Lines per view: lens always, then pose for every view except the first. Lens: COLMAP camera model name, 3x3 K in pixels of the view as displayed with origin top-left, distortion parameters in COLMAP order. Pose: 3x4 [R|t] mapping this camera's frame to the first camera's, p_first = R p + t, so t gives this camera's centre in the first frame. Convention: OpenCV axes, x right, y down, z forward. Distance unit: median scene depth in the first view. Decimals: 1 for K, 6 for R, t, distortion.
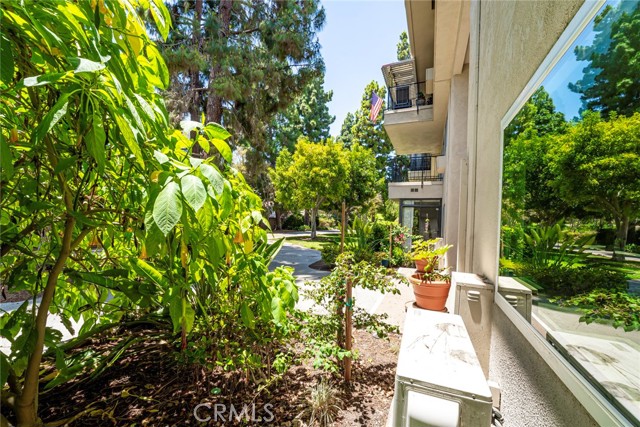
lens RADIAL K [[263.3, 0, 319.6], [0, 263.3, 216.0], [0, 0, 1]] dist [-0.002197, 0.000416]
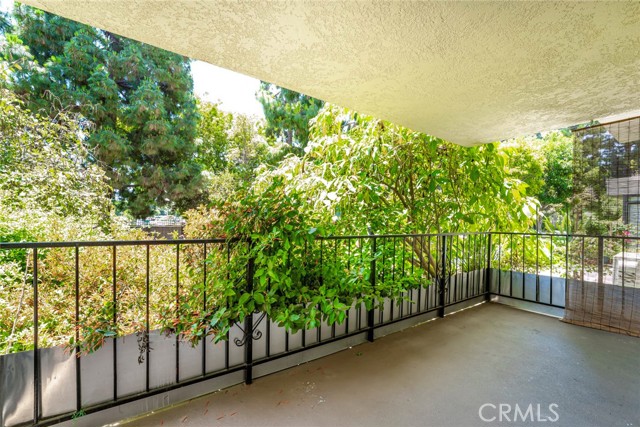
lens RADIAL K [[263.3, 0, 321.2], [0, 263.3, 220.5], [0, 0, 1]] dist [-0.002197, 0.000416]
pose [[0.843329, -0.008272, -0.537335, -0.046366], [0.013591, 0.999890, 0.005938, 0.002530], [0.537226, -0.012311, 0.843348, -0.164284]]
